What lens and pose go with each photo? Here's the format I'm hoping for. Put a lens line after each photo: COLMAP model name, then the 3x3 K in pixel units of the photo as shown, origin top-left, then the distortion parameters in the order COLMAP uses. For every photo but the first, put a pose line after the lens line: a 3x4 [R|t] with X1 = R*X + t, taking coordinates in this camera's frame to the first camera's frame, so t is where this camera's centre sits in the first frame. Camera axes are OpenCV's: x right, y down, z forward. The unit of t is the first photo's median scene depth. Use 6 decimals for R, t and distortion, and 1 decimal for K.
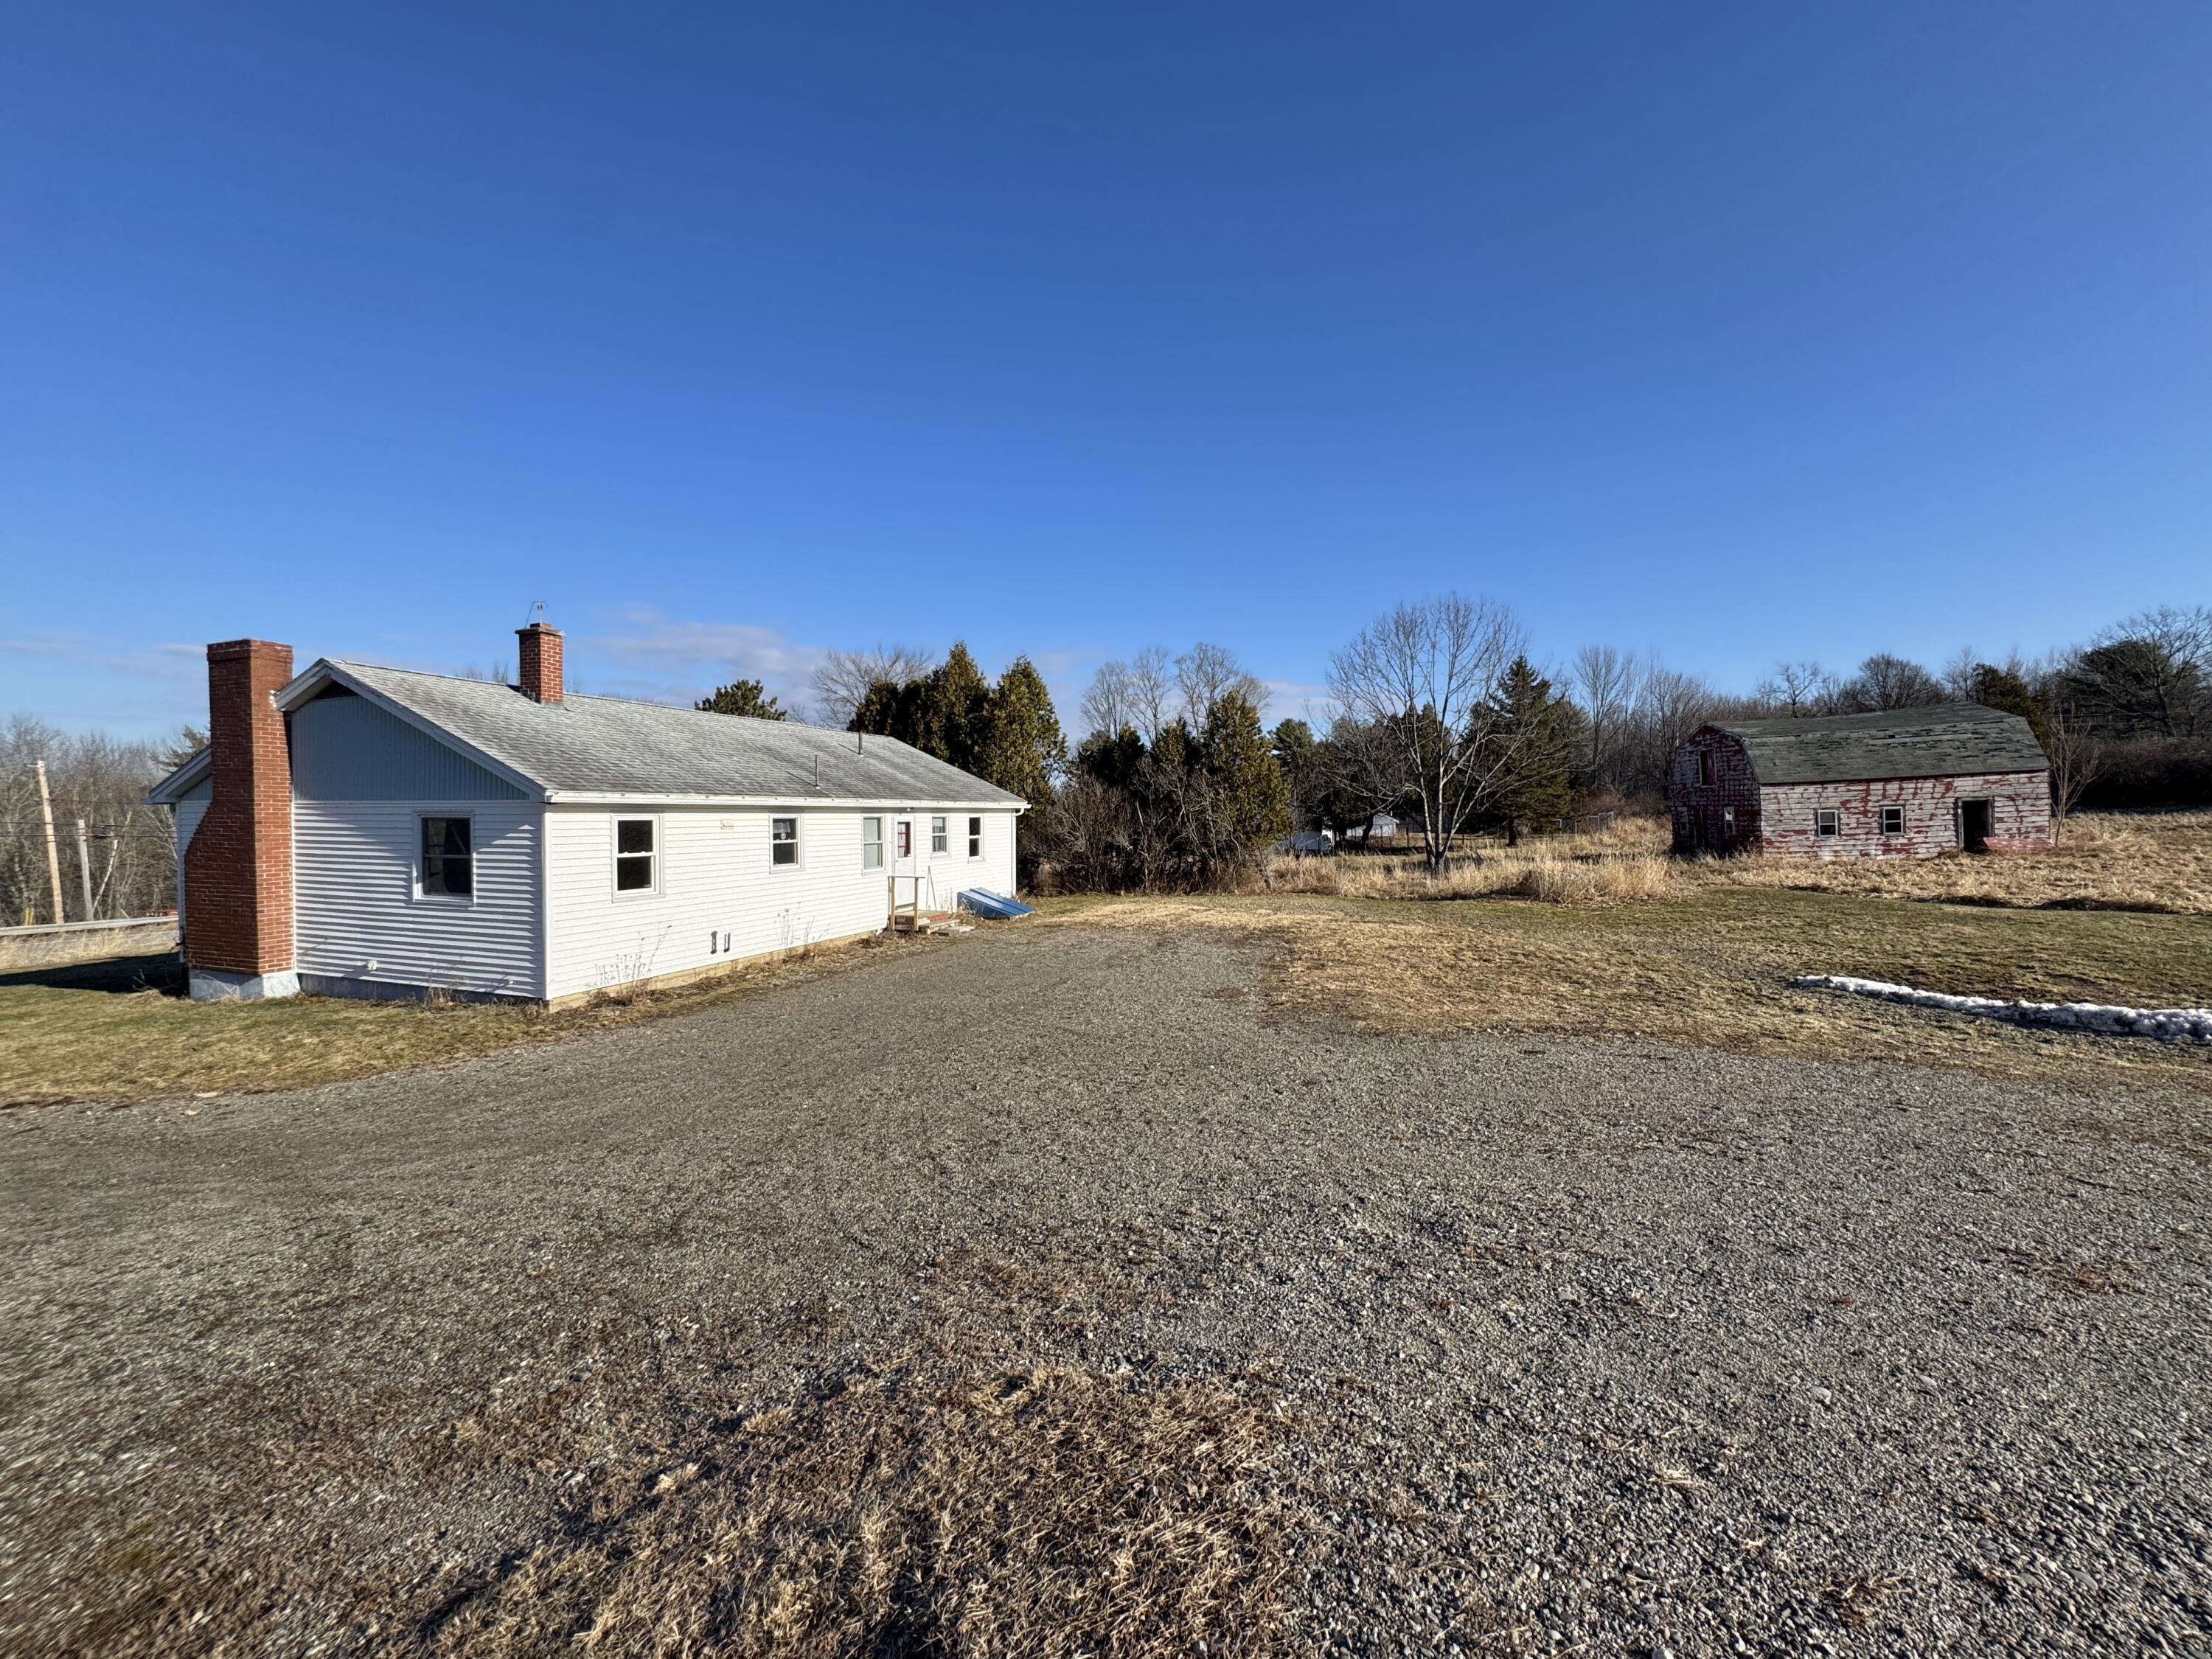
lens RADIAL K [[877.5, 0, 1109.5], [0, 877.5, 829.7], [0, 0, 1]] dist [-0.002796, 0.000100]
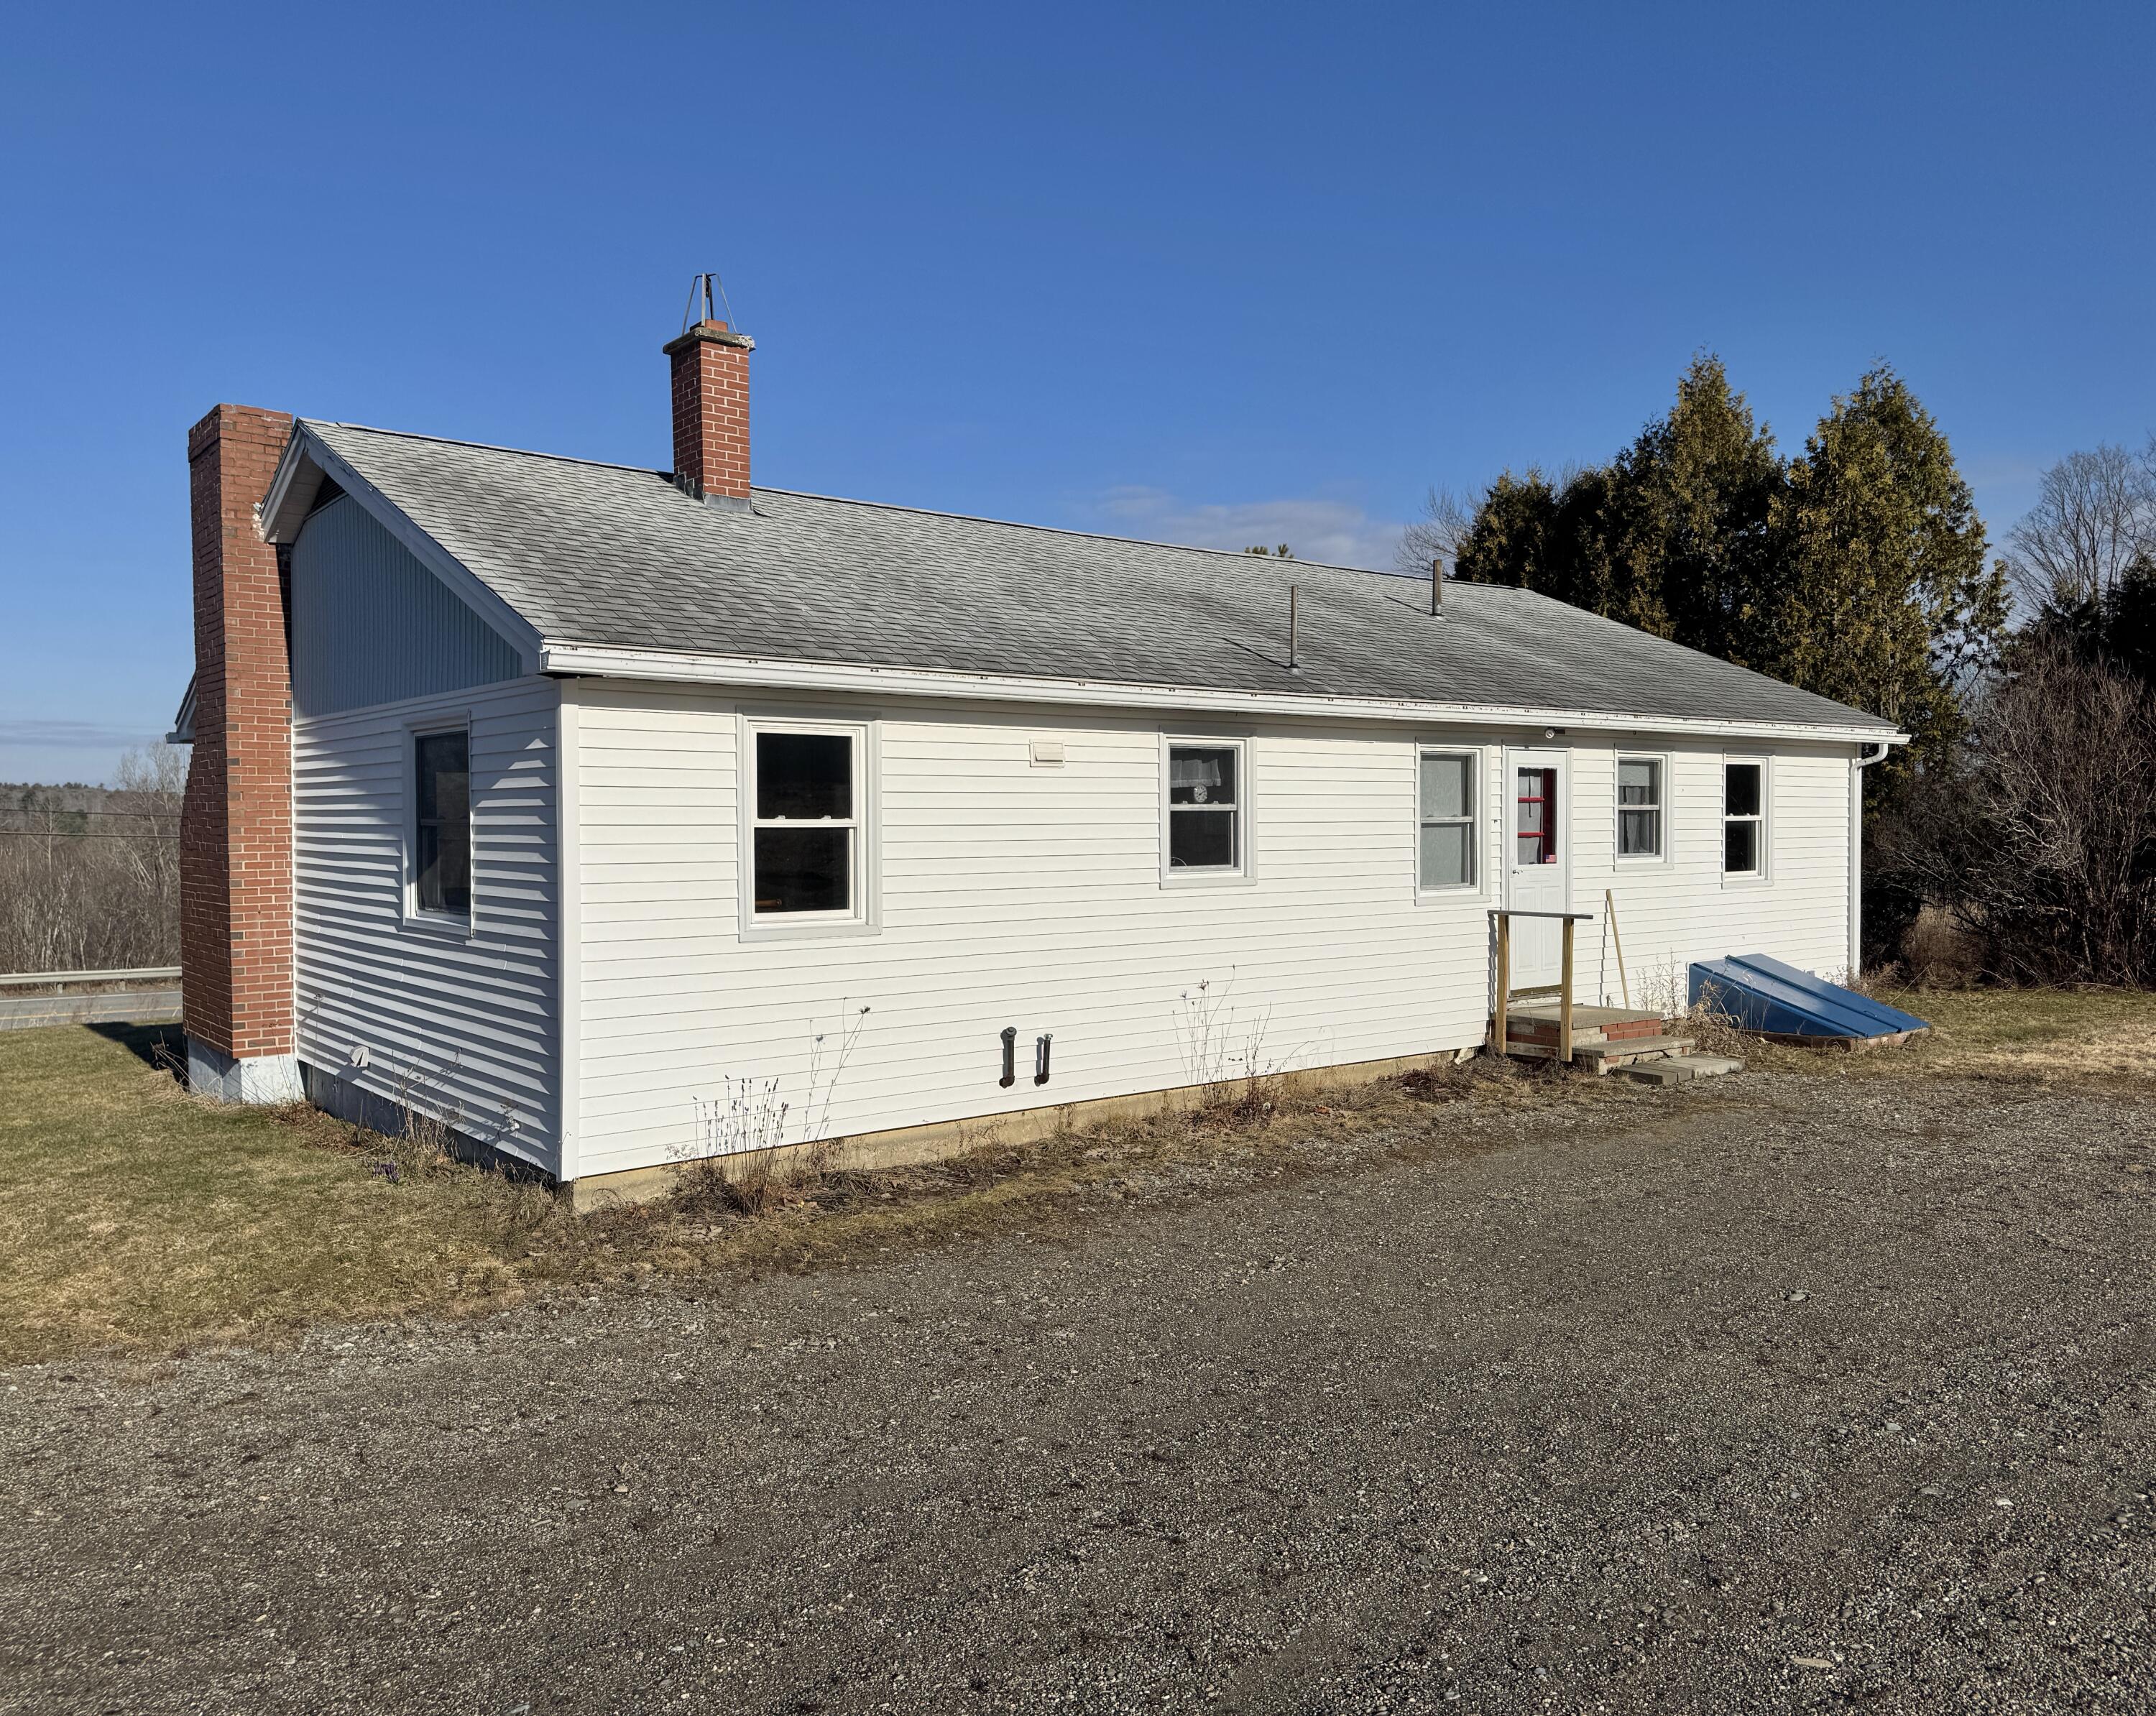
lens RADIAL K [[1619.2, 0, 1008.2], [0, 1619.2, 844.0], [0, 0, 1]] dist [0.059188, -0.039619]
pose [[0.840706, 0.005318, -0.541466, -0.051275], [-0.005486, 0.999984, 0.001304, 0.026820], [0.541465, 0.001875, 0.840721, 0.323052]]
